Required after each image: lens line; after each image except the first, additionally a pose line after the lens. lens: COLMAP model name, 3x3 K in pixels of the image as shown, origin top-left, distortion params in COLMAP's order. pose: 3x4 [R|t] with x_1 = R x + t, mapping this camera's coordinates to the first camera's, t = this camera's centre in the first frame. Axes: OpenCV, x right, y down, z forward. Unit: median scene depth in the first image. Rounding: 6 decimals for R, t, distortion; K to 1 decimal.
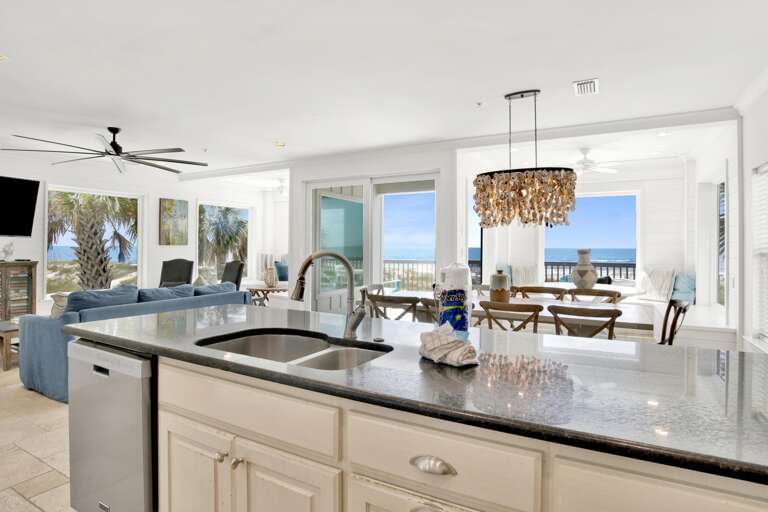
lens RADIAL K [[394.0, 0, 385.1], [0, 394.0, 243.3], [0, 0, 1]] dist [-0.072512, 0.021427]
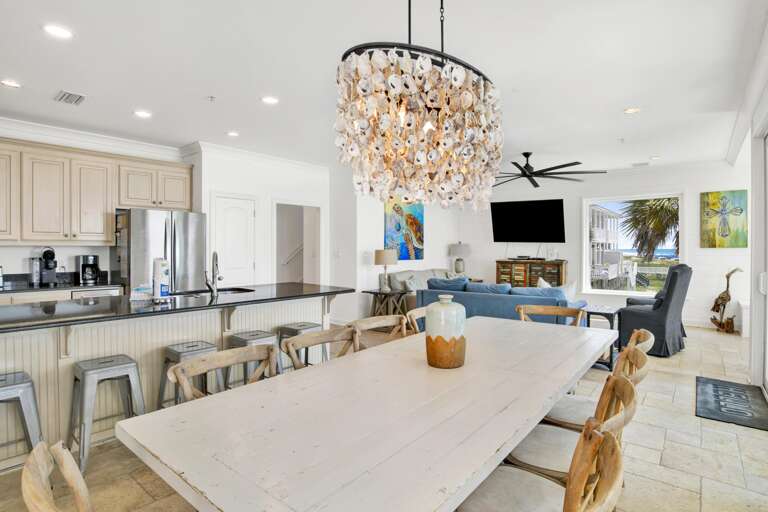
lens RADIAL K [[407.5, 0, 392.6], [0, 407.5, 254.2], [0, 0, 1]] dist [-0.084991, 0.022684]
pose [[-0.188177, 0.007880, -0.982103, 0.390885], [0.009586, 0.999935, 0.006186, 0.006686], [0.982088, -0.008250, -0.188240, 0.490765]]
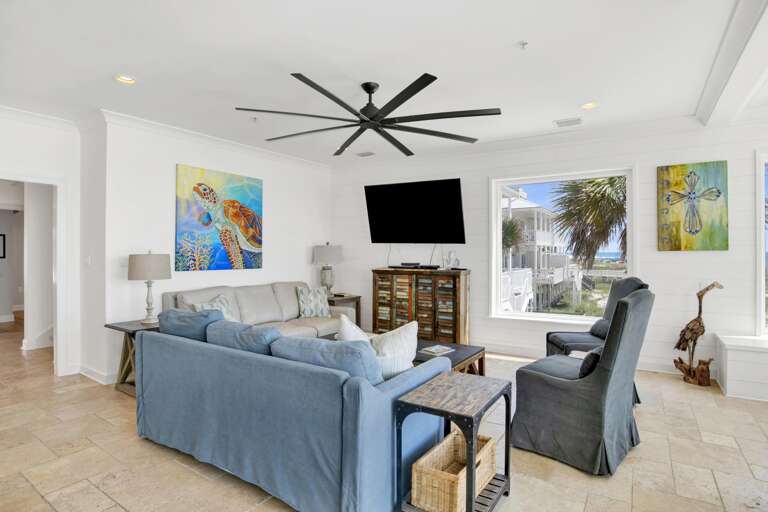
lens RADIAL K [[407.5, 0, 392.6], [0, 407.5, 254.2], [0, 0, 1]] dist [-0.084991, 0.022684]
pose [[-0.083447, -0.000328, -0.996512, 0.016191], [0.010991, 0.999939, -0.001249, 0.005977], [0.996452, -0.011057, -0.083438, 0.662262]]
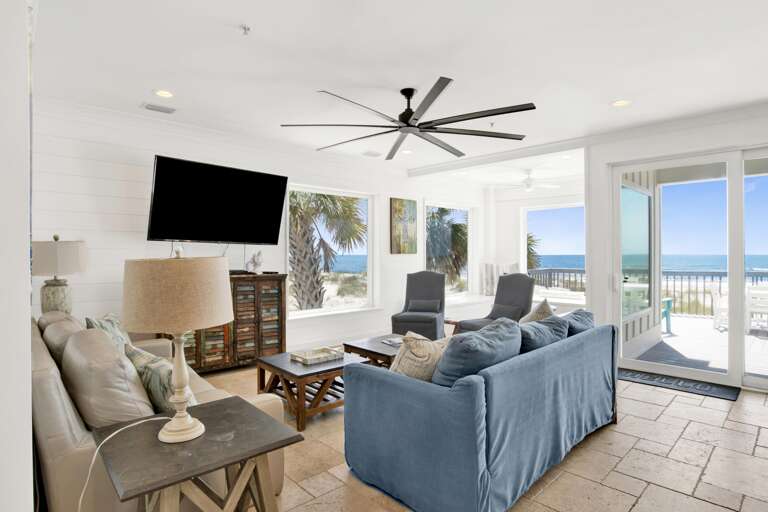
lens RADIAL K [[407.5, 0, 392.6], [0, 407.5, 254.2], [0, 0, 1]] dist [-0.084991, 0.022684]
pose [[0.949014, -0.003617, -0.315213, -0.304170], [0.006136, 0.999957, 0.007000, -0.000850], [0.315174, -0.008577, 0.948995, 0.164856]]
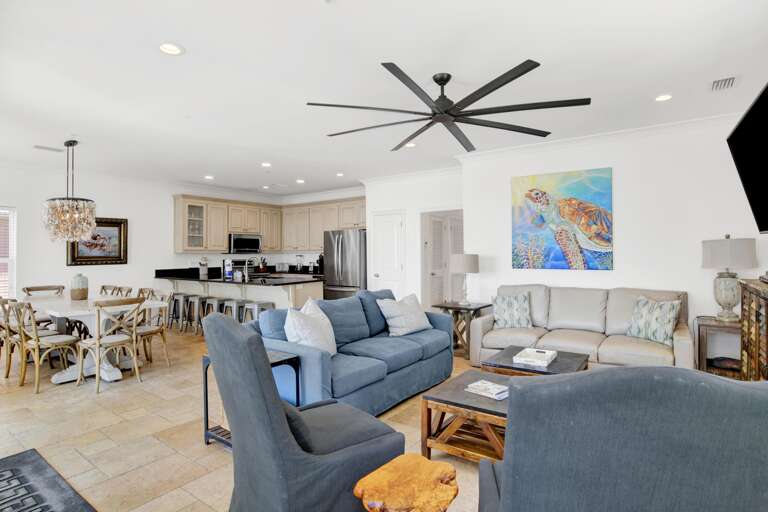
lens RADIAL K [[407.5, 0, 392.6], [0, 407.5, 254.2], [0, 0, 1]] dist [-0.084991, 0.022684]
pose [[-0.990728, 0.002171, 0.135842, -0.433905], [0.001157, 0.999971, -0.007536, 0.007309], [-0.135855, -0.007309, -0.990702, 1.024583]]
